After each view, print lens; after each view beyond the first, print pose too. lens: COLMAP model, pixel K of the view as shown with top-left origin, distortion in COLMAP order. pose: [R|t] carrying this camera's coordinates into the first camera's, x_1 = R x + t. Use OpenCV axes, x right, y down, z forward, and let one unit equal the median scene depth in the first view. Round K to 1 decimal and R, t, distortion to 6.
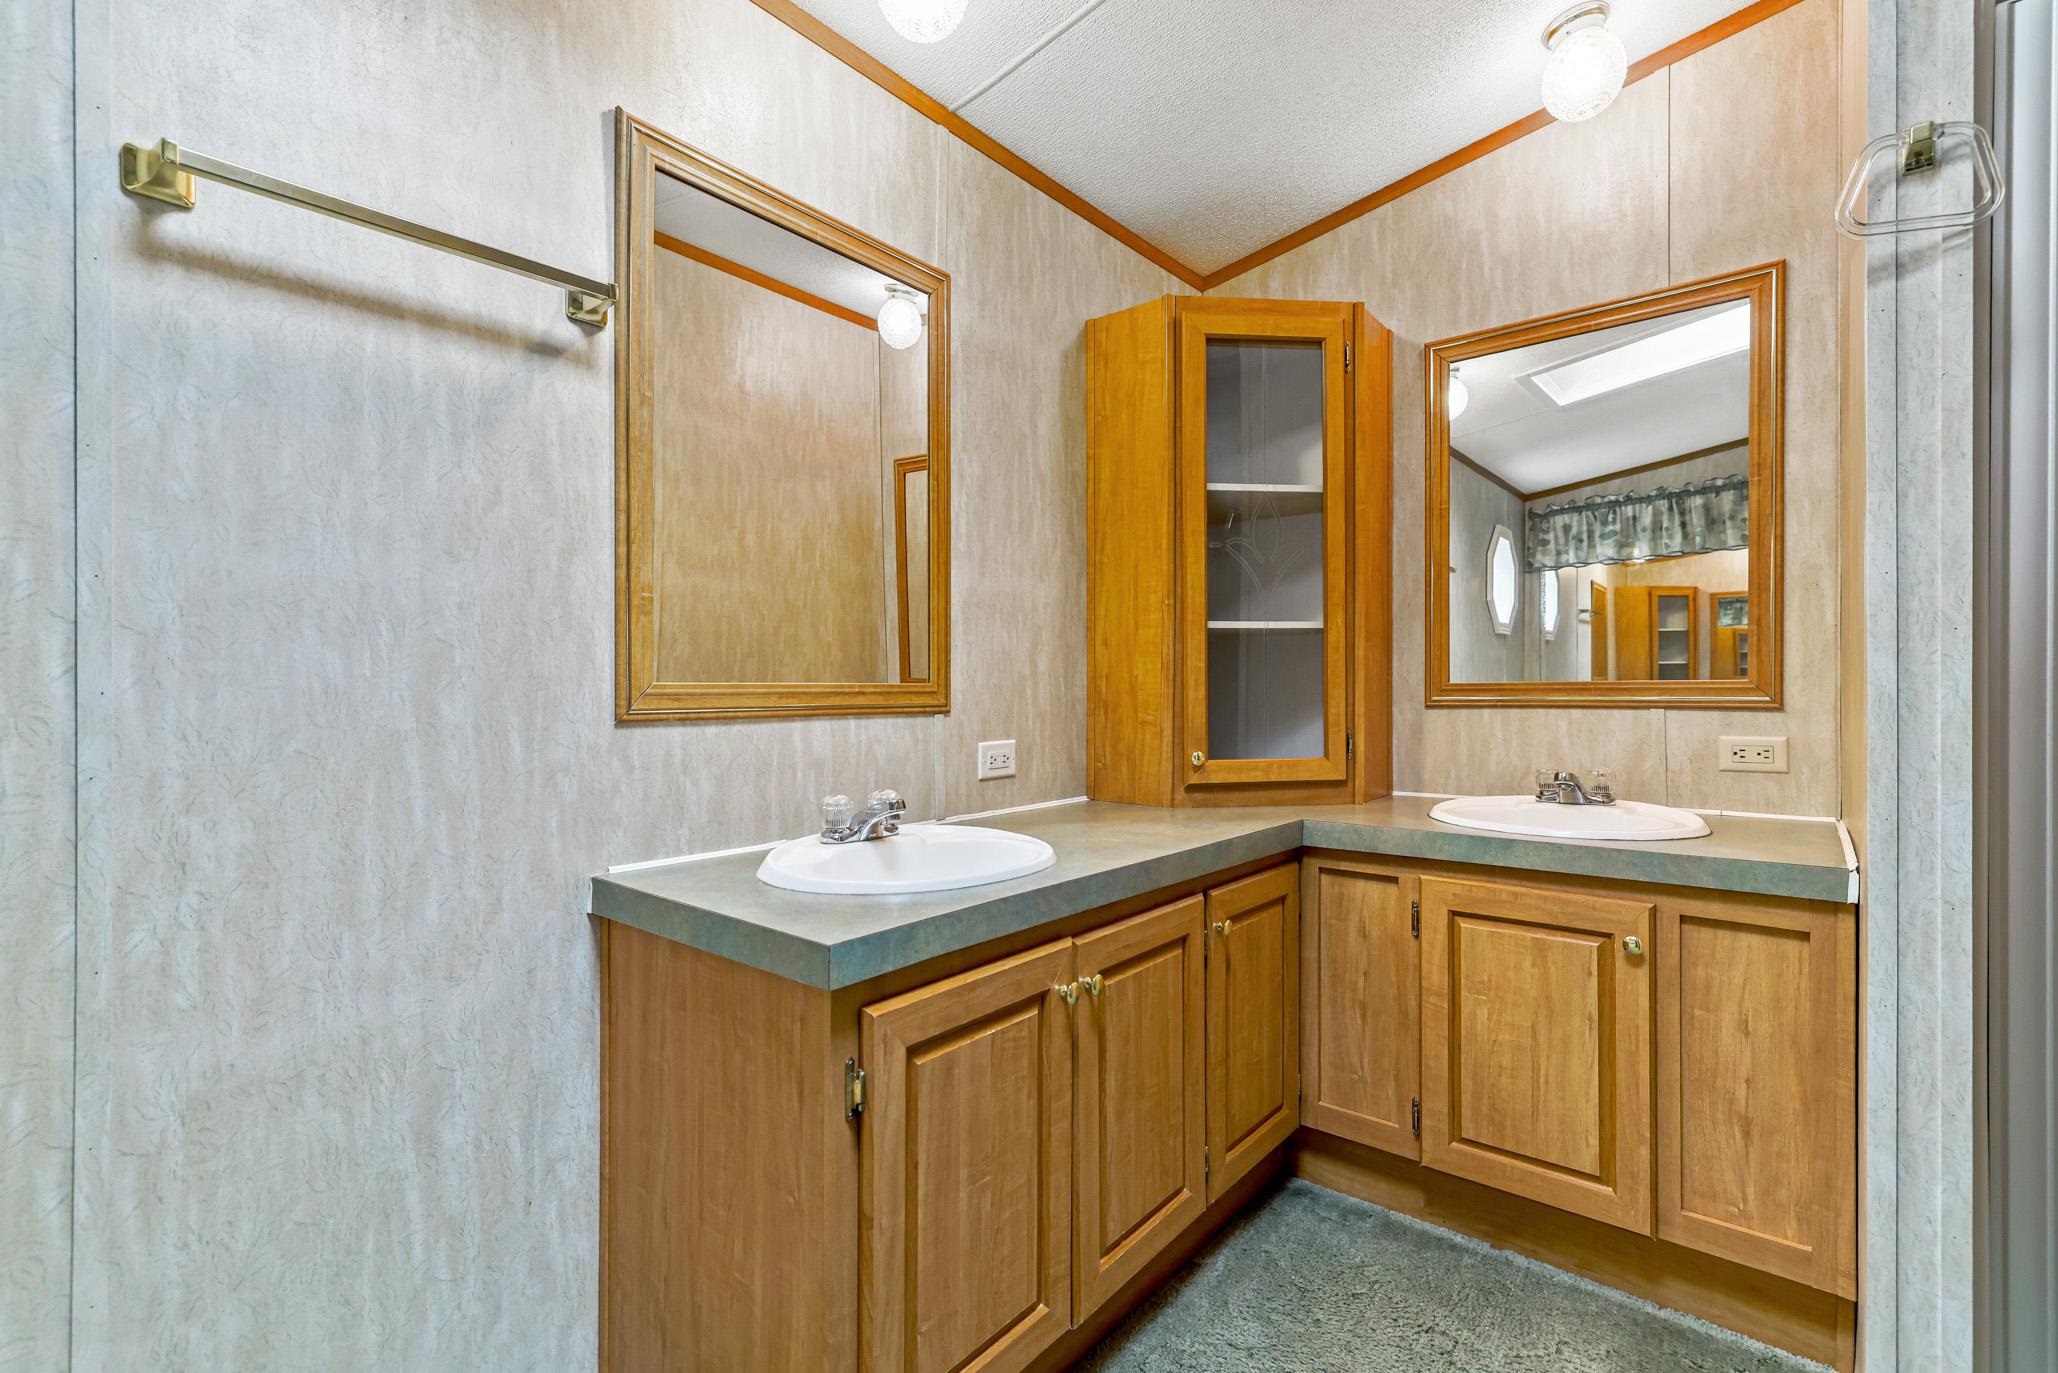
lens RADIAL K [[1015.3, 0, 1091.9], [0, 1015.3, 670.8], [0, 0, 1]] dist [0.001113, -0.001797]
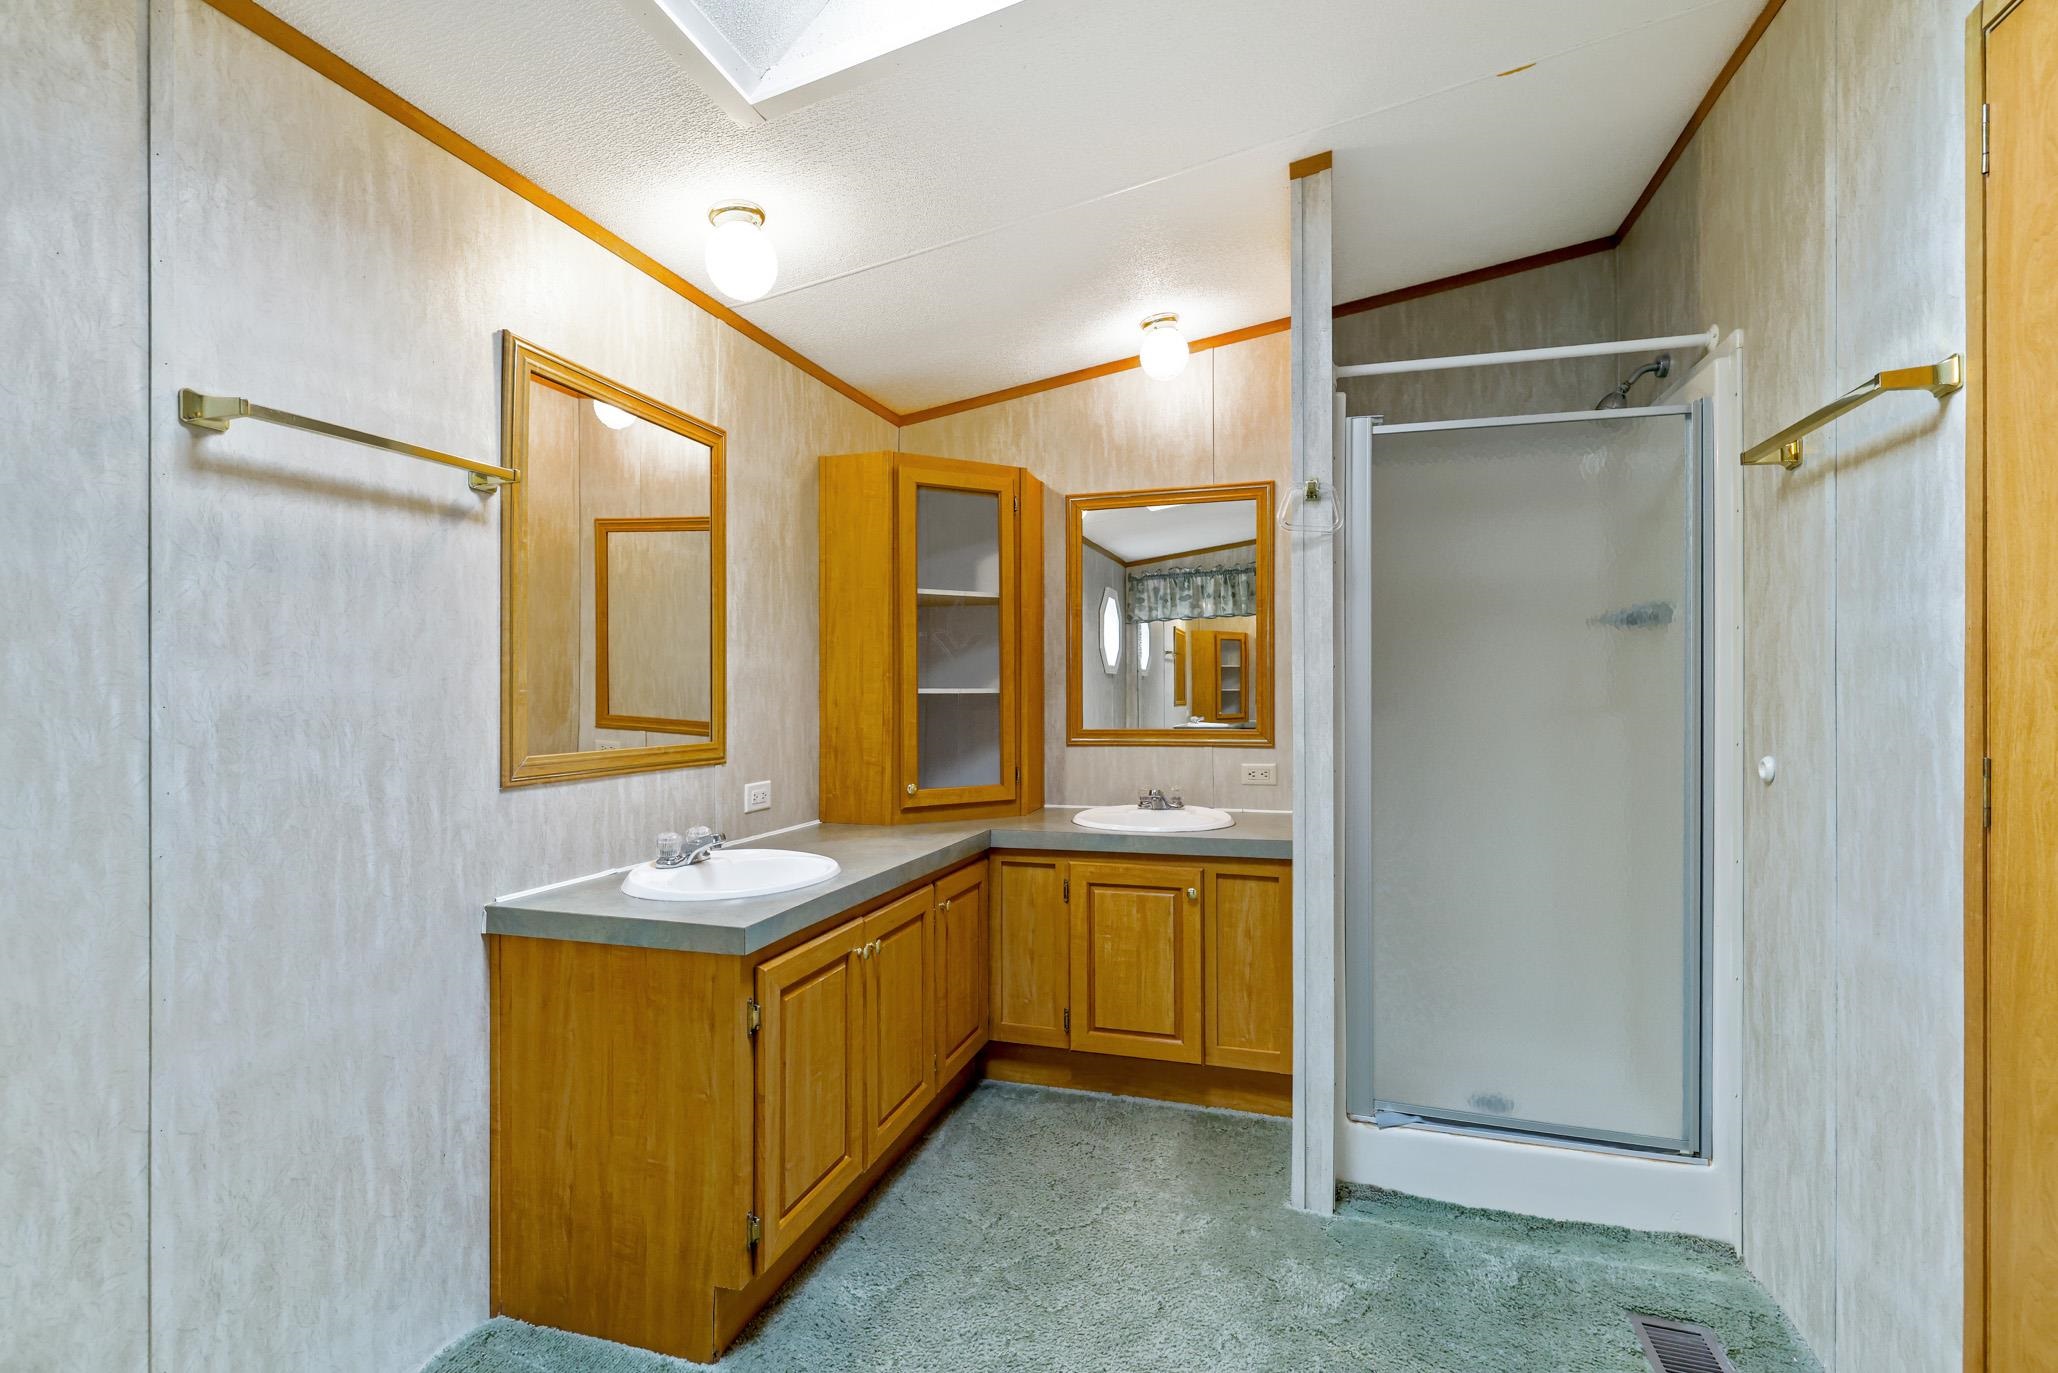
lens RADIAL K [[958.4, 0, 1071.9], [0, 958.4, 704.1], [0, 0, 1]] dist [0.002975, 0.000245]
pose [[0.939810, -0.013394, 0.341434, -0.199900], [0.006074, 0.999728, 0.022500, -0.084371], [-0.341643, -0.019072, 0.939636, -0.435296]]
